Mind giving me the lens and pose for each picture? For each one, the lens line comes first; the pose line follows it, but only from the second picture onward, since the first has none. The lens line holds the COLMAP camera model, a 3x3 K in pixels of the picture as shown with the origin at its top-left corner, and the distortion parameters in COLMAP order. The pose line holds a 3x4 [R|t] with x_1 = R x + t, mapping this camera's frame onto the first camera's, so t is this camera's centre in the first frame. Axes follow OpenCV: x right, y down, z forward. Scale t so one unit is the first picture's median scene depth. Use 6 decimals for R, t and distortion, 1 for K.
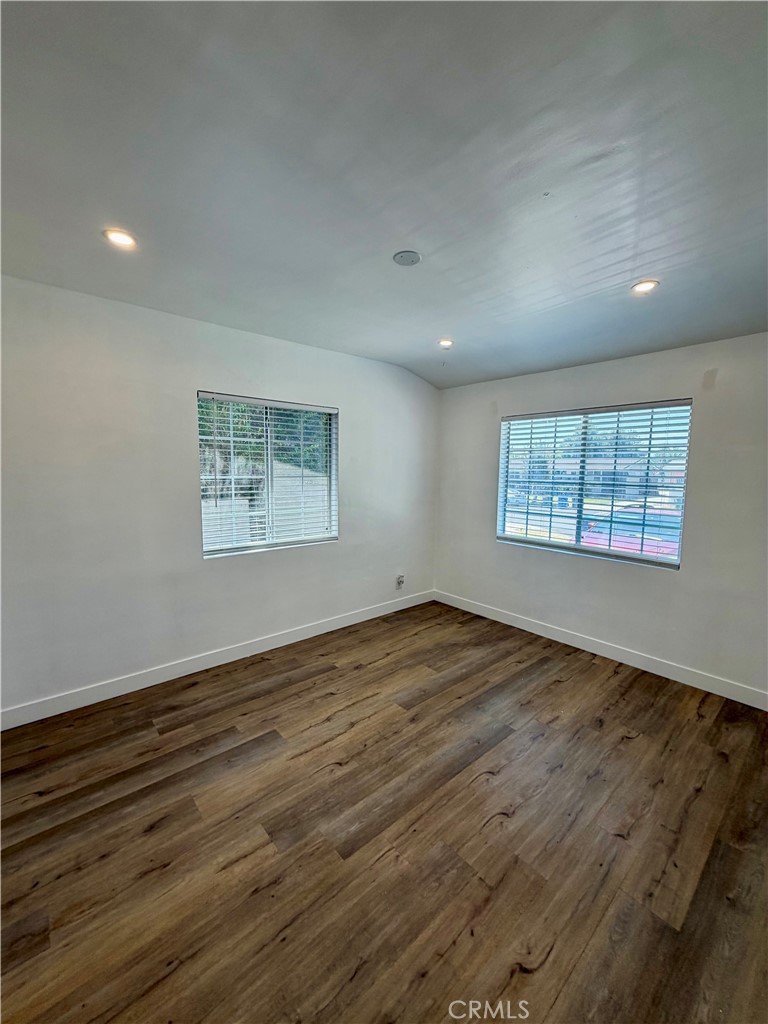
lens RADIAL K [[413.4, 0, 387.4], [0, 413.4, 513.3], [0, 0, 1]] dist [-0.001473, -0.000282]
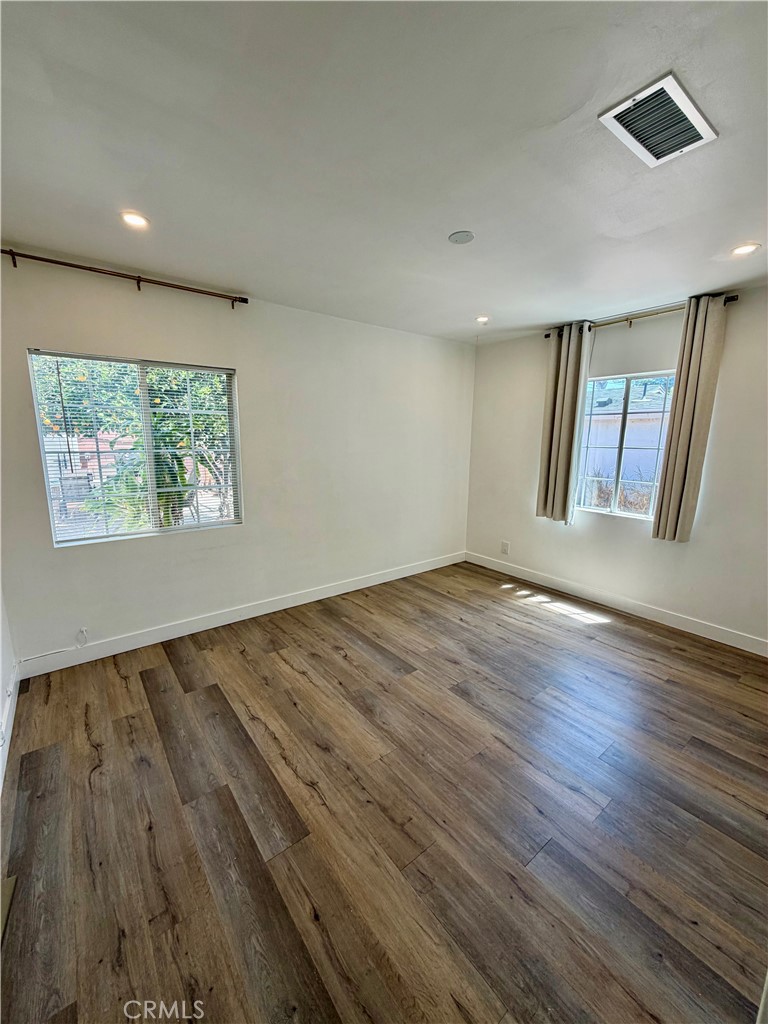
lens RADIAL K [[413.4, 0, 385.6], [0, 413.4, 513.5], [0, 0, 1]] dist [-0.001473, -0.000282]
pose [[-0.063615, 0.179628, -0.981676, 1.369438], [-0.122211, 0.974862, 0.186301, -0.178090], [0.990463, 0.131823, -0.040063, 0.977639]]
